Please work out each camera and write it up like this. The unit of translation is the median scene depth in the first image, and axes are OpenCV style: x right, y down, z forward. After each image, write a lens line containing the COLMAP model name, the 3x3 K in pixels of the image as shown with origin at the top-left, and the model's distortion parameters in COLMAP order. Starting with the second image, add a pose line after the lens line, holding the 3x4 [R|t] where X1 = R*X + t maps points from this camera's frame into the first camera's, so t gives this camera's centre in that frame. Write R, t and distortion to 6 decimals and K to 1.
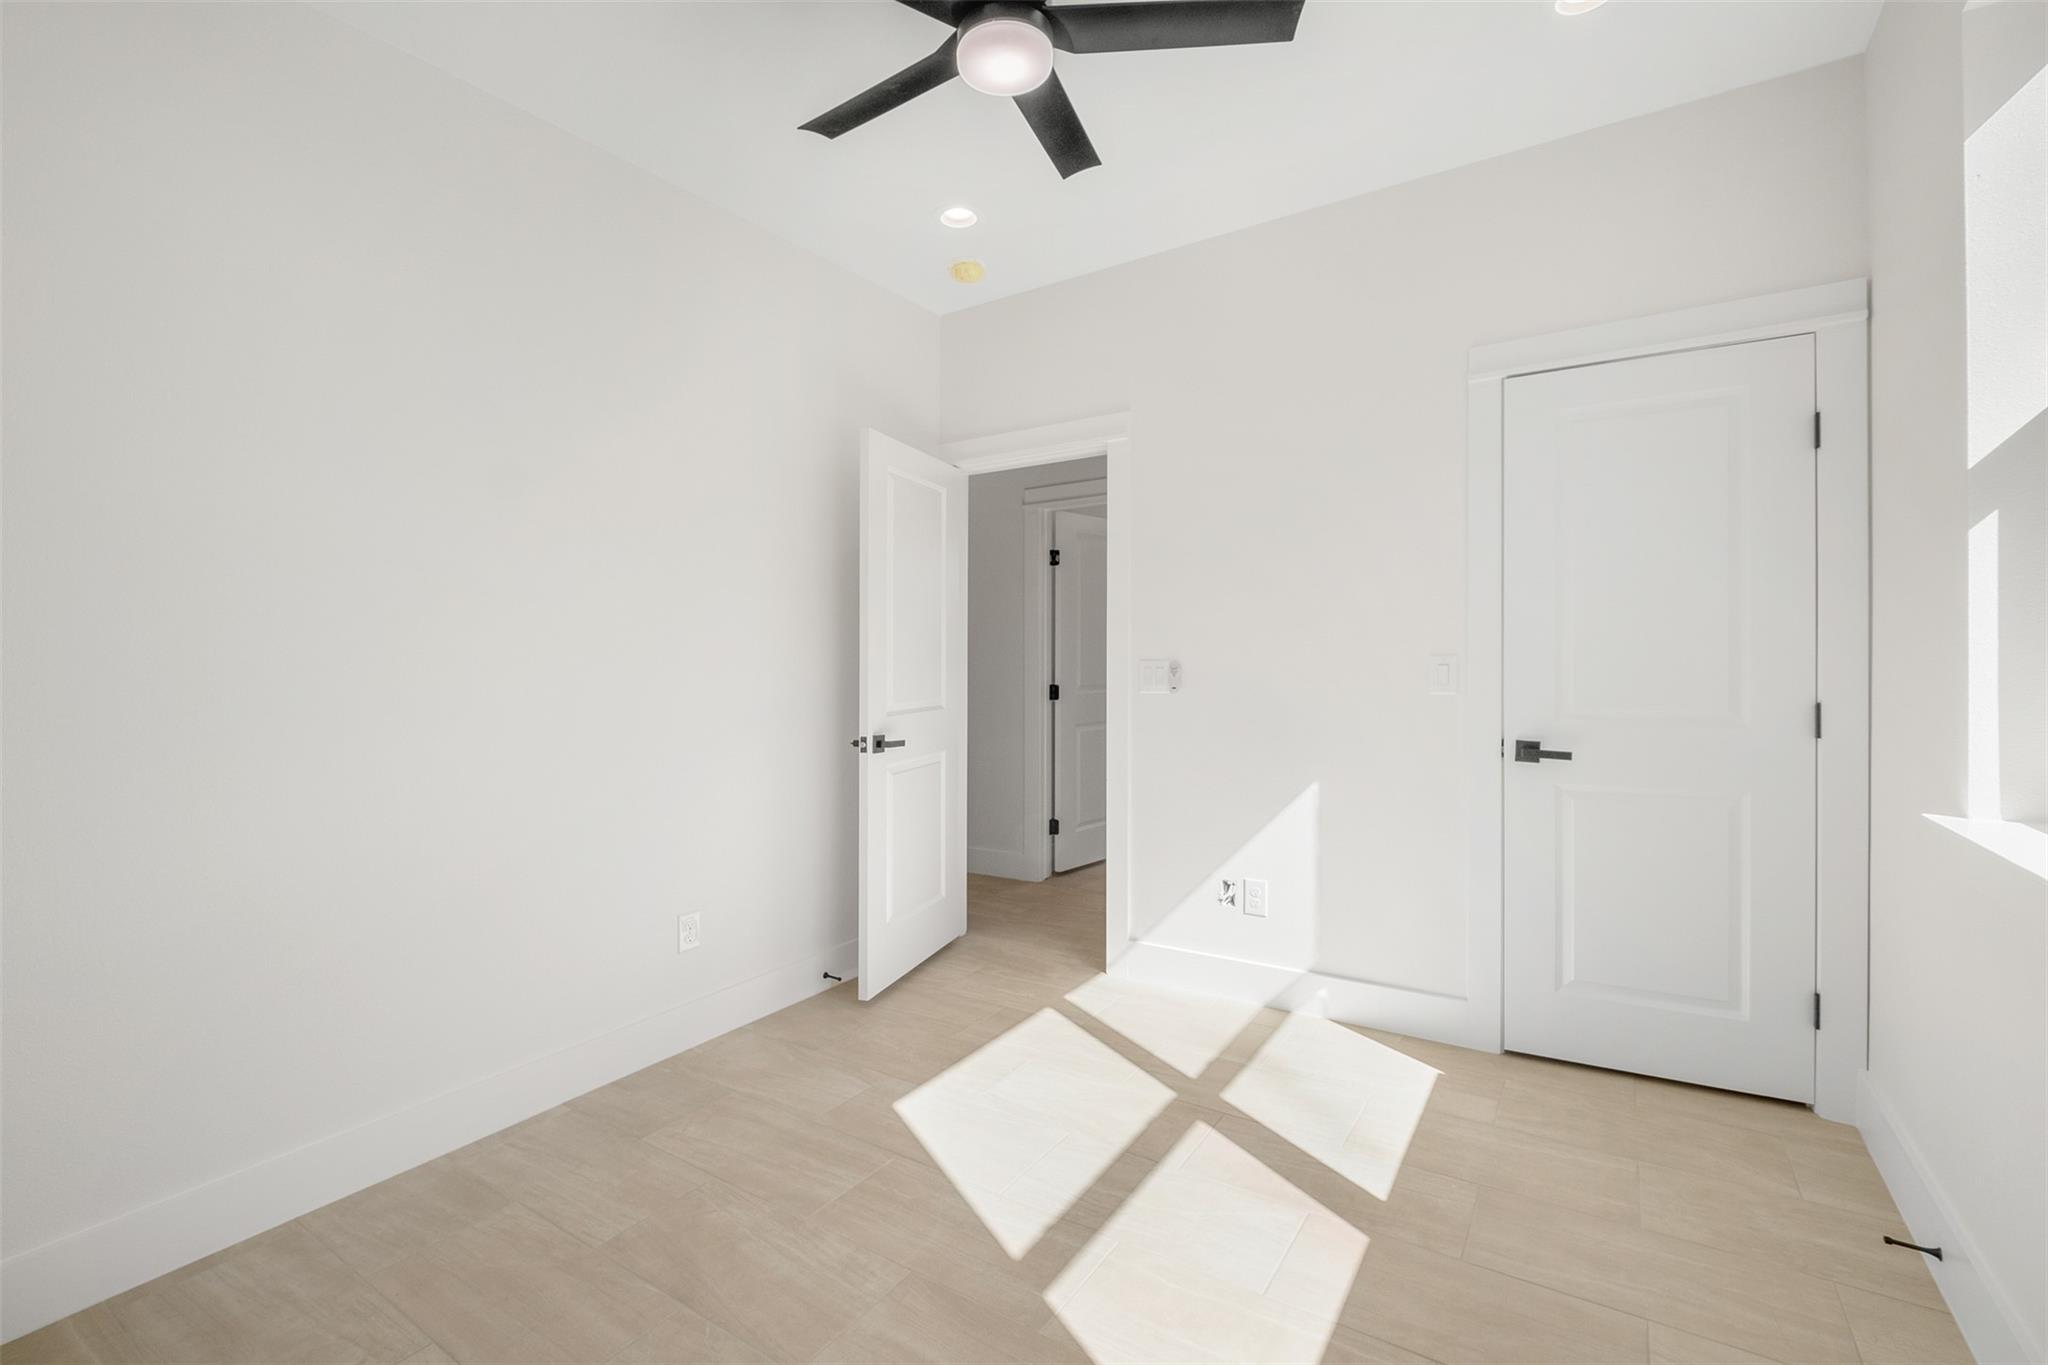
lens RADIAL K [[878.6, 0, 1024.0], [0, 878.6, 682.5], [0, 0, 1]] dist [-0.012484, -0.000017]
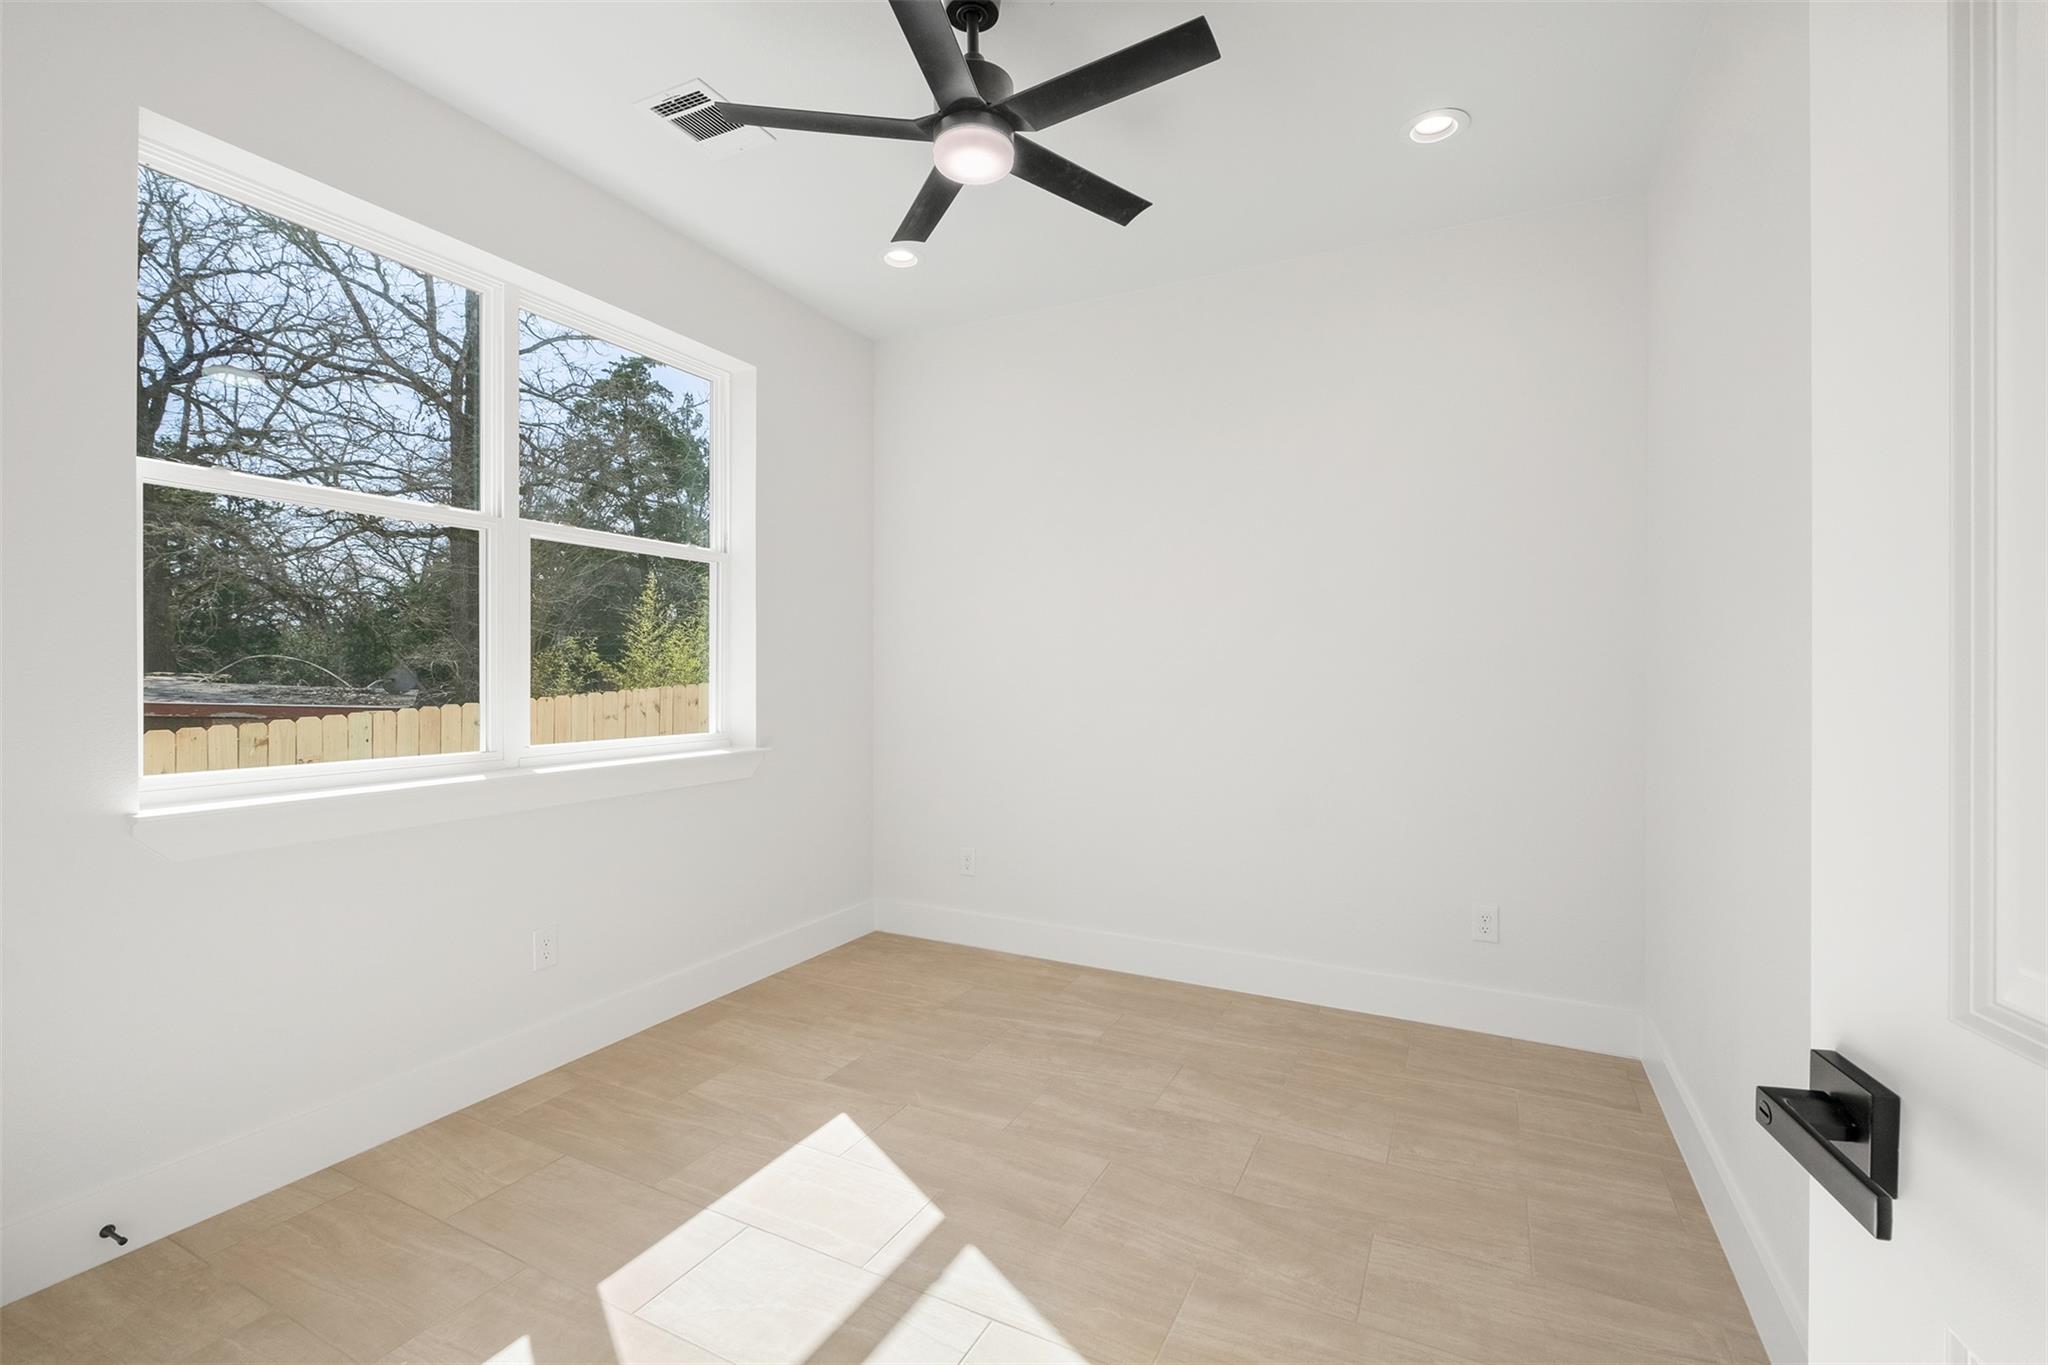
lens RADIAL K [[878.6, 0, 1024.0], [0, 878.6, 682.5], [0, 0, 1]] dist [-0.012484, -0.000017]
pose [[-0.994050, 0.011698, -0.108293, 0.027151], [0.010673, 0.999893, 0.010037, -0.022462], [0.108399, 0.008821, -0.994068, 2.003202]]
